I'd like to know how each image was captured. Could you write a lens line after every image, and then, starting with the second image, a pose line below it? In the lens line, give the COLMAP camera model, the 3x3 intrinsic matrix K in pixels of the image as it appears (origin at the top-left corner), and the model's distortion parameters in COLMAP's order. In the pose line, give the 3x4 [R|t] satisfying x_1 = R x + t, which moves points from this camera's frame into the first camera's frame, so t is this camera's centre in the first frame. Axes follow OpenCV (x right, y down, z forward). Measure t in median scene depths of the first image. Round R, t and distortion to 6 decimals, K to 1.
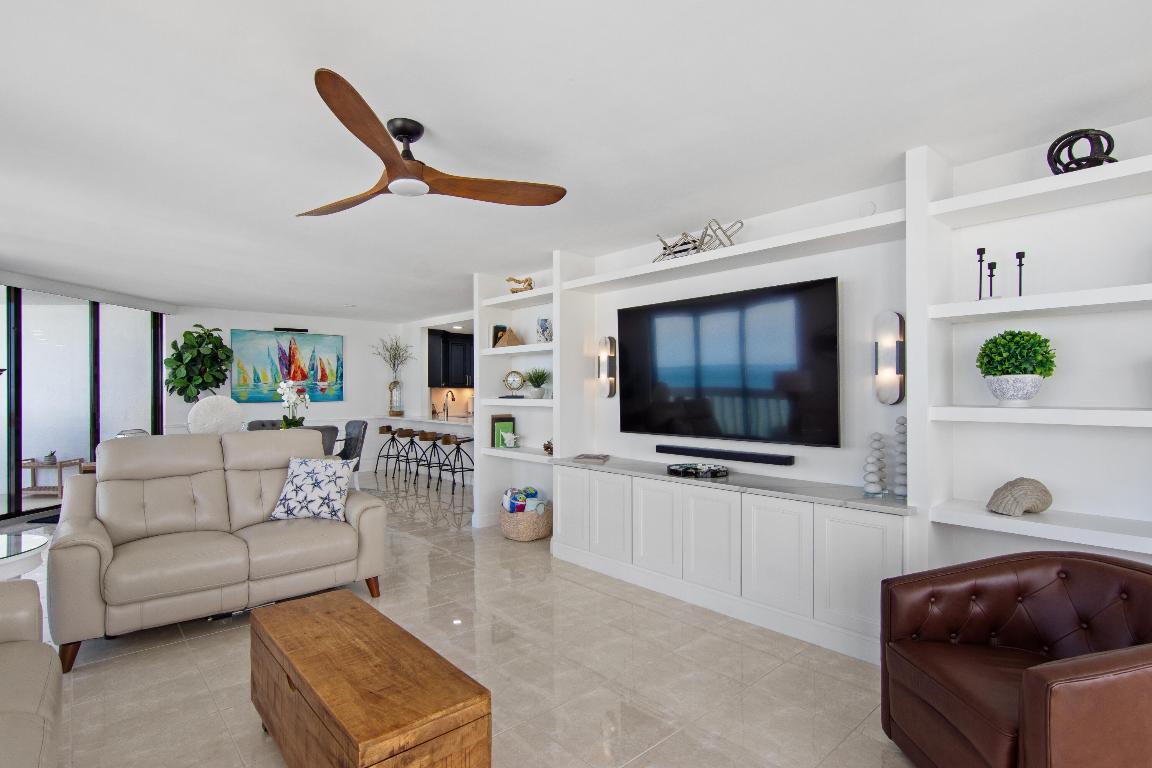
lens RADIAL K [[564.6, 0, 570.2], [0, 564.6, 388.5], [0, 0, 1]] dist [0.000032, -0.000387]
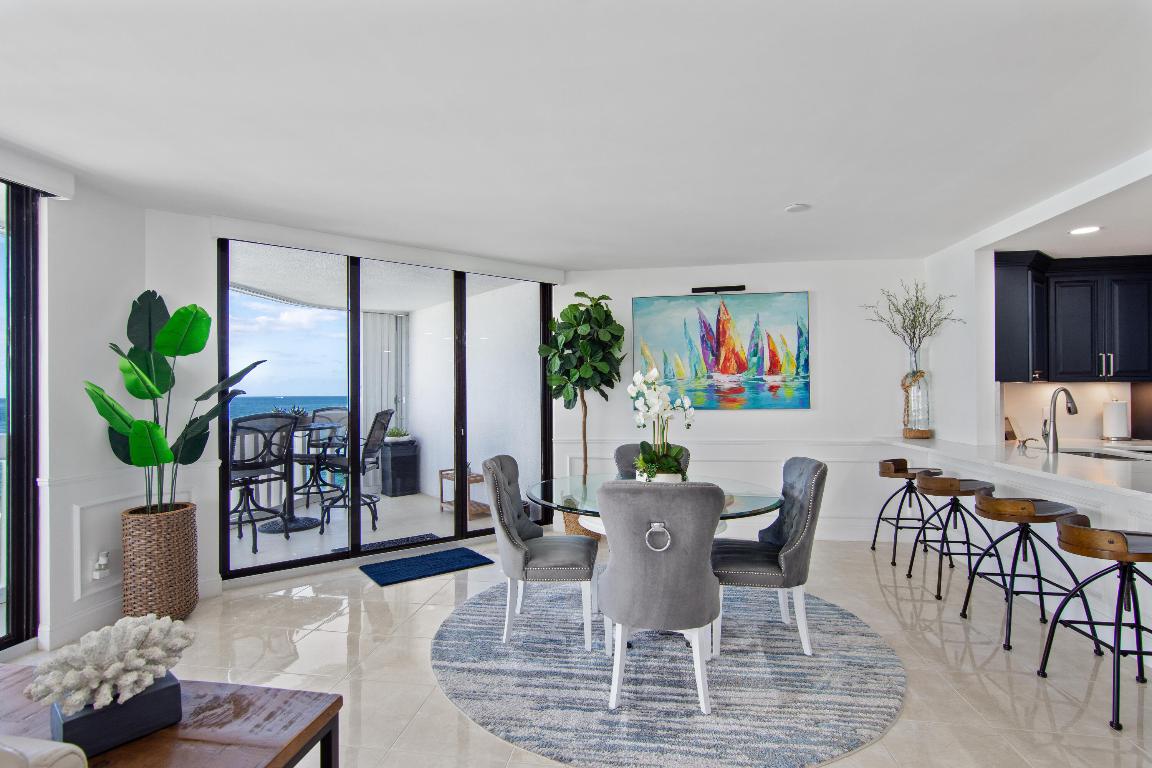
lens RADIAL K [[564.6, 0, 570.2], [0, 564.6, 388.5], [0, 0, 1]] dist [0.000032, -0.000387]
pose [[0.642301, -0.007996, -0.766411, -0.135262], [0.007491, 0.999963, -0.004154, 0.002893], [0.766416, -0.003073, 0.642338, 0.488539]]
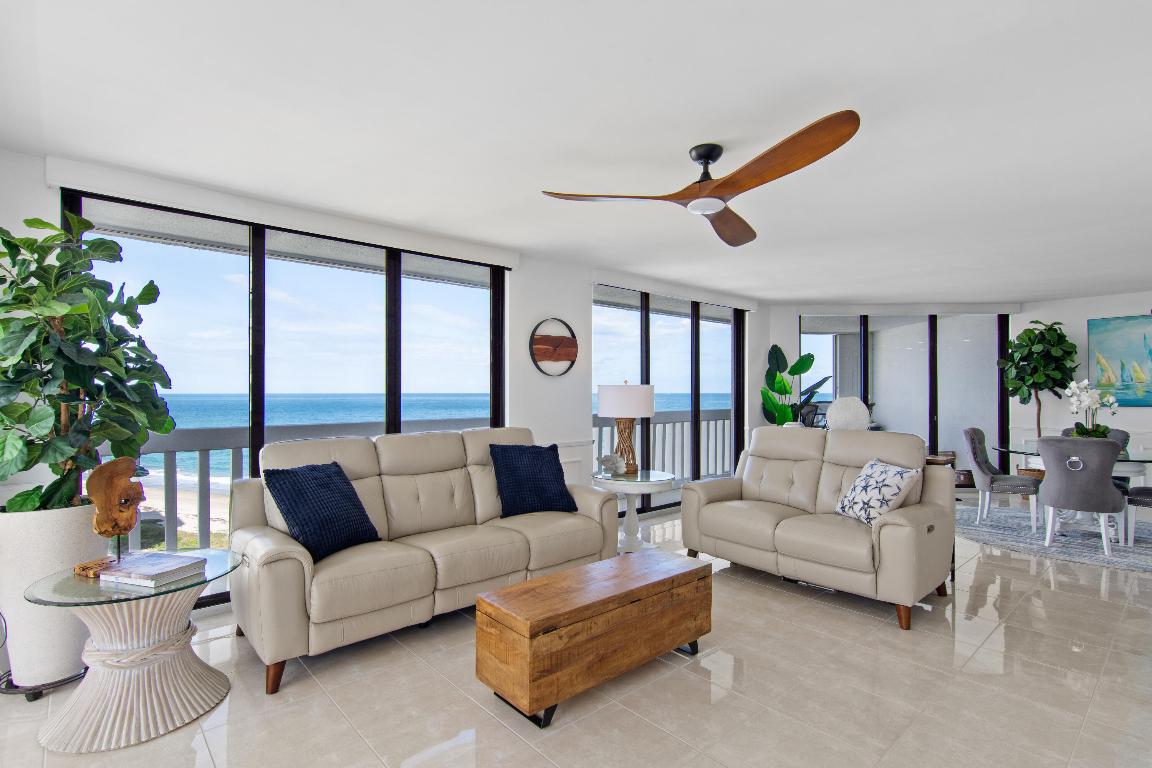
lens RADIAL K [[548.7, 0, 578.7], [0, 548.7, 389.1], [0, 0, 1]] dist [0.001000, 0.000366]
pose [[0.003817, -0.002937, -0.999988, 0.214831], [0.003912, 0.999988, -0.002922, -0.000787], [0.999985, -0.003901, 0.003828, 0.209985]]
